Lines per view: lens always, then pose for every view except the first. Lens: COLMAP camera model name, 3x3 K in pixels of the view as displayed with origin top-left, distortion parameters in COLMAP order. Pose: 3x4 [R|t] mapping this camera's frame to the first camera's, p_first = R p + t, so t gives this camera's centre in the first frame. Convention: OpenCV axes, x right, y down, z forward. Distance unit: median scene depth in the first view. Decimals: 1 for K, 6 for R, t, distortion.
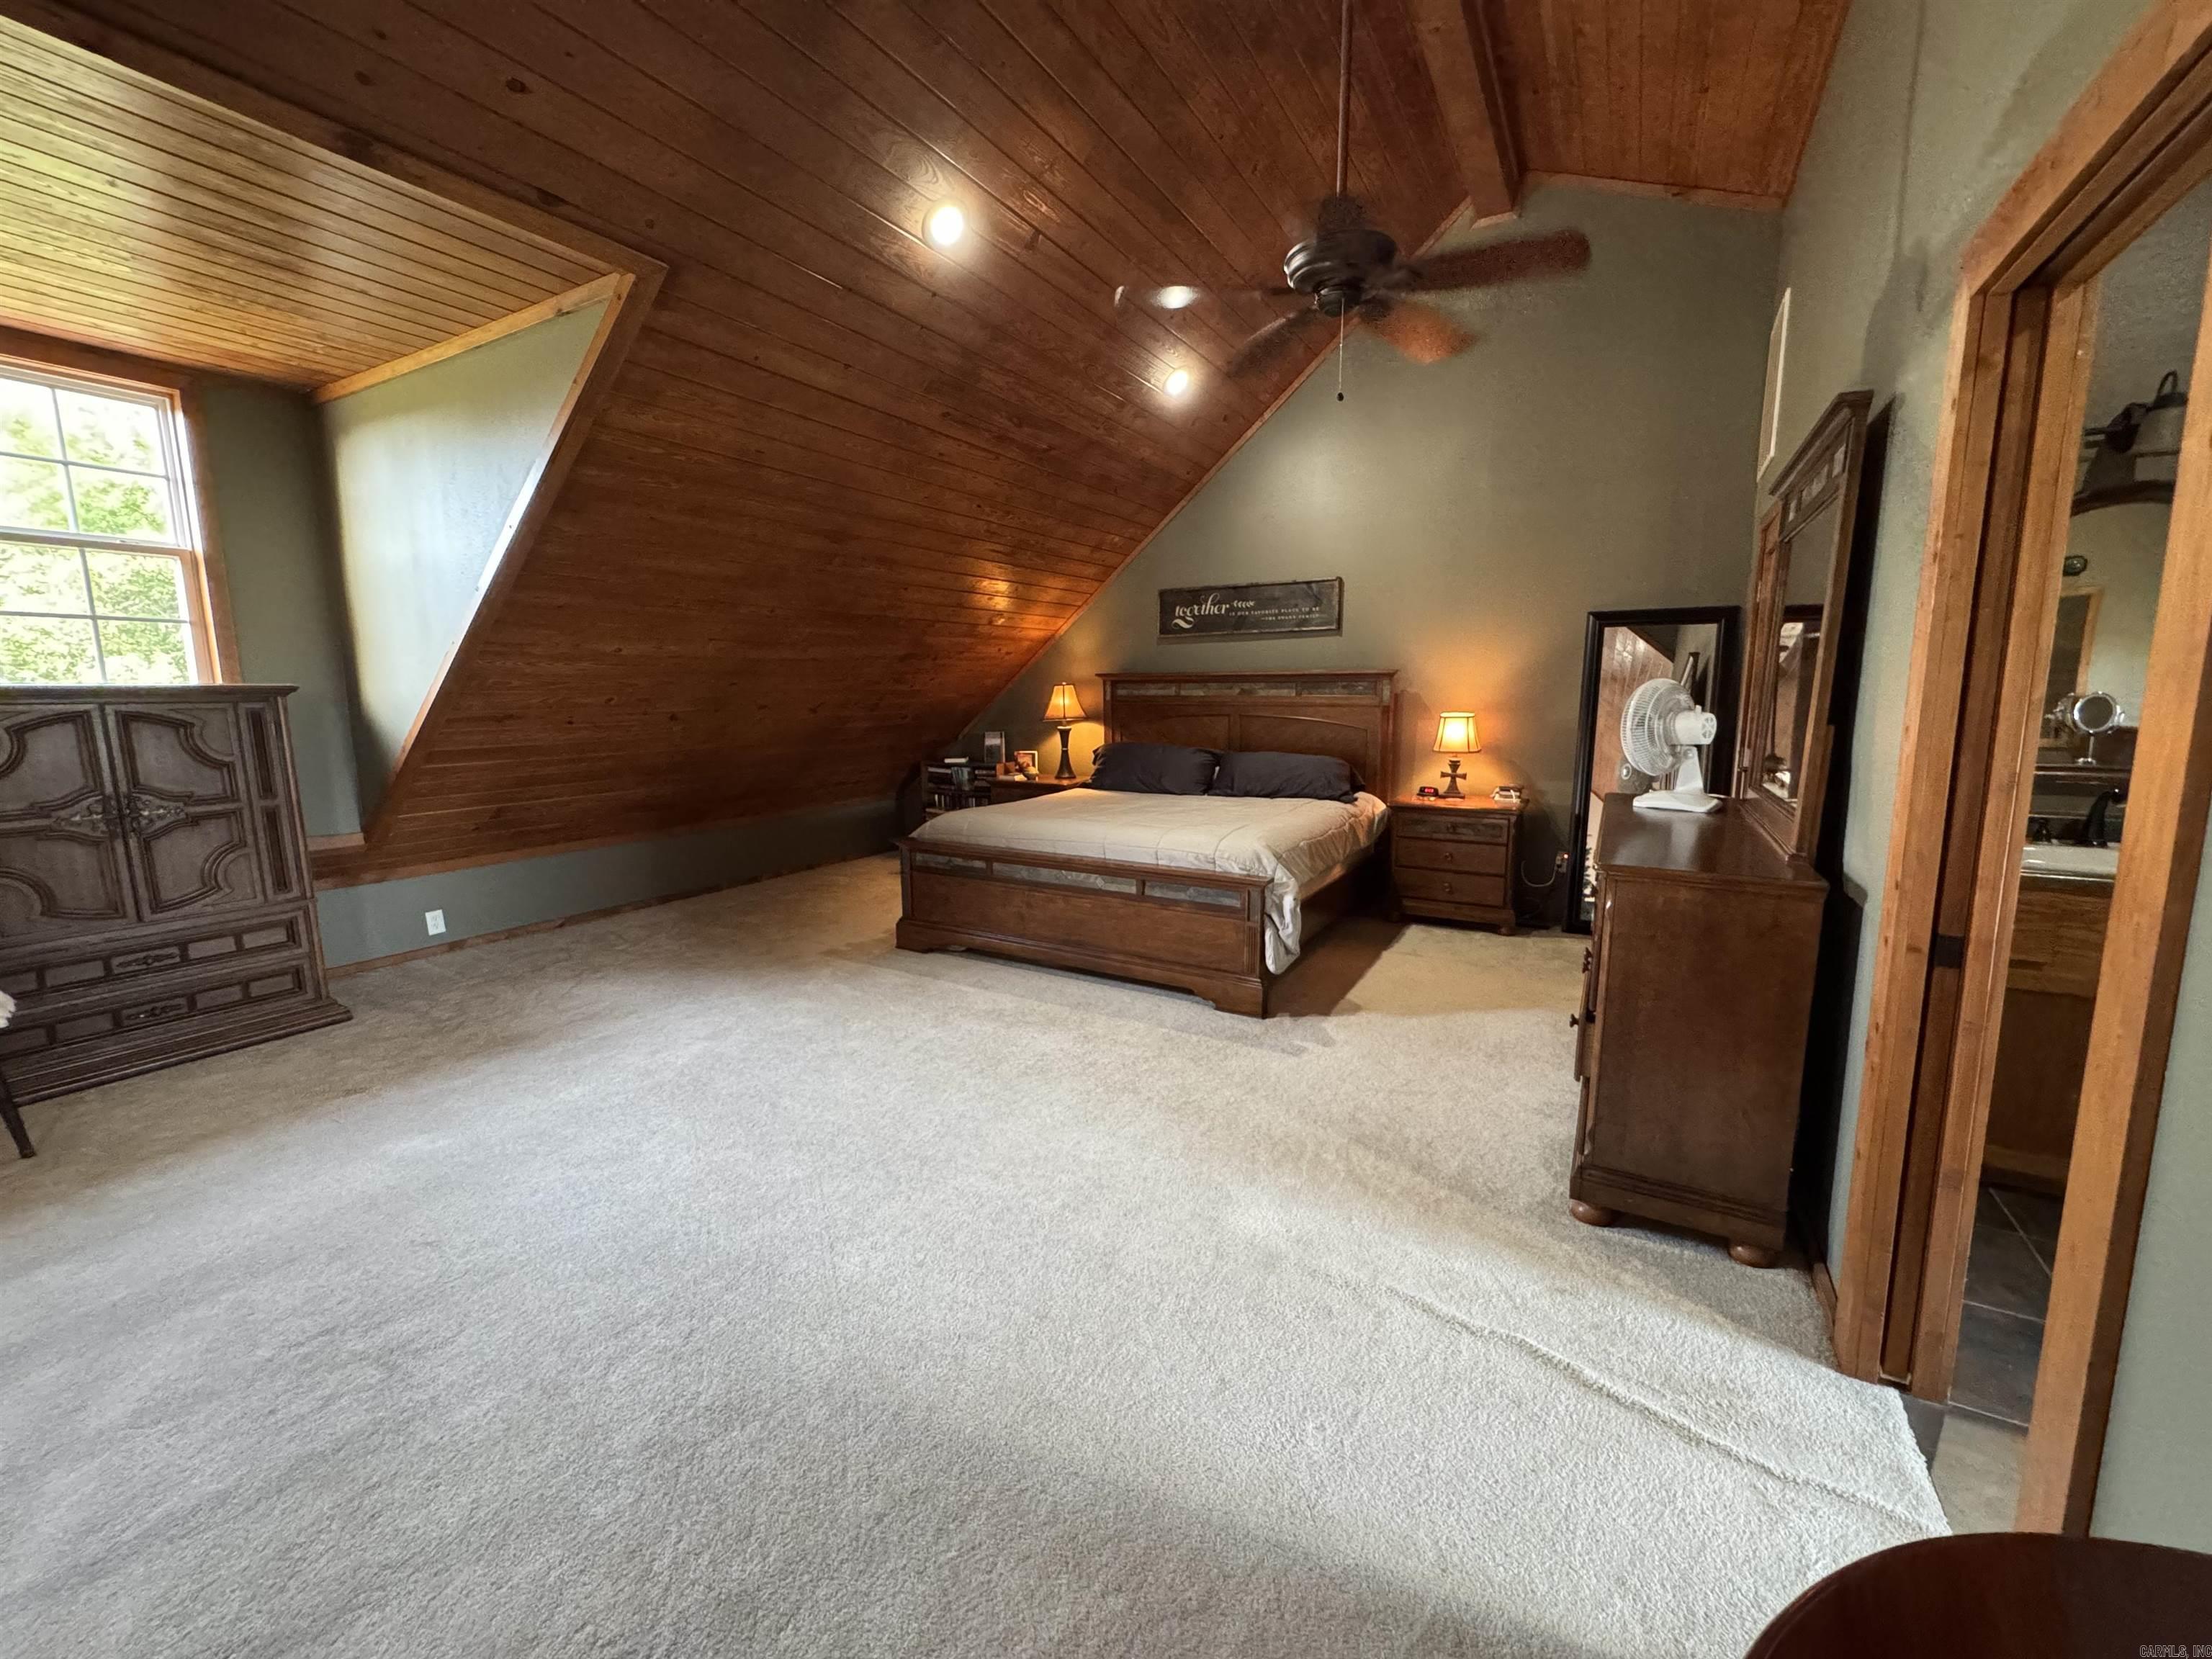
lens RADIAL K [[884.0, 0, 1106.4], [0, 884.0, 821.2], [0, 0, 1]] dist [-0.003315, 0.001591]
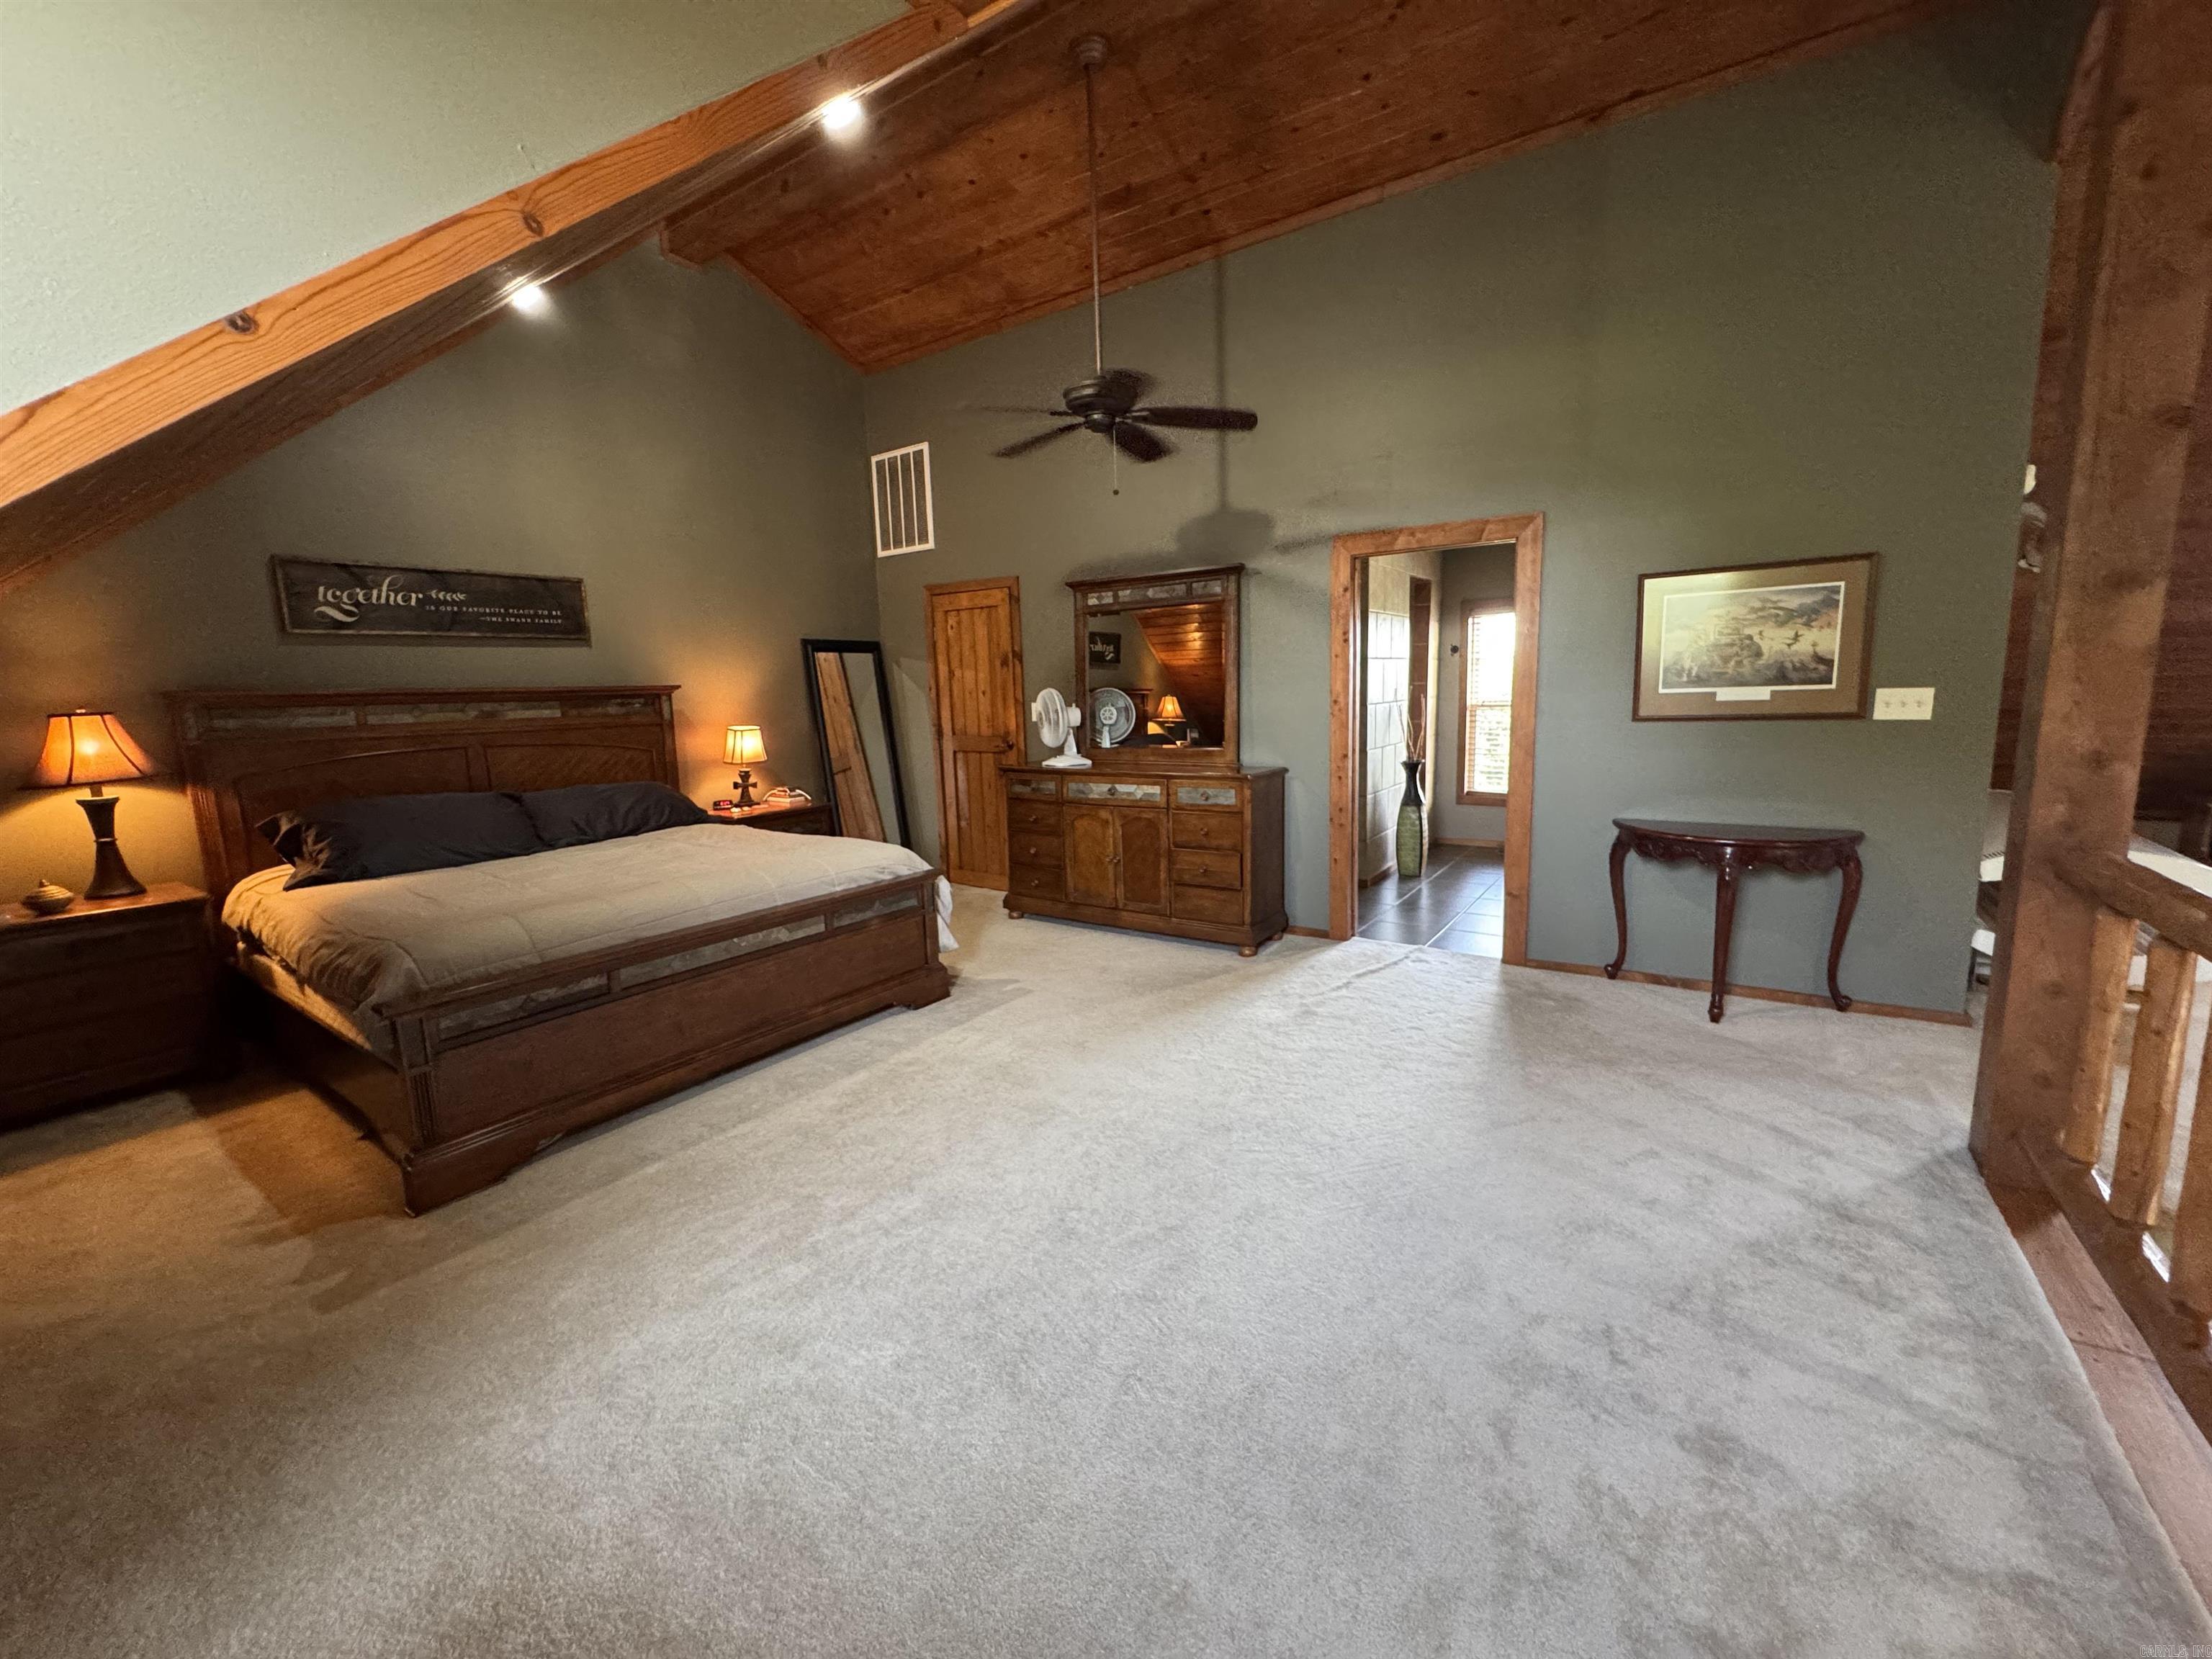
lens RADIAL K [[884.0, 0, 1101.8], [0, 884.0, 826.3], [0, 0, 1]] dist [-0.003315, 0.001591]
pose [[0.076551, -0.147014, 0.986168, -0.693516], [0.176268, 0.975487, 0.131739, -0.075922], [-0.981361, 0.163745, 0.100588, 0.535061]]
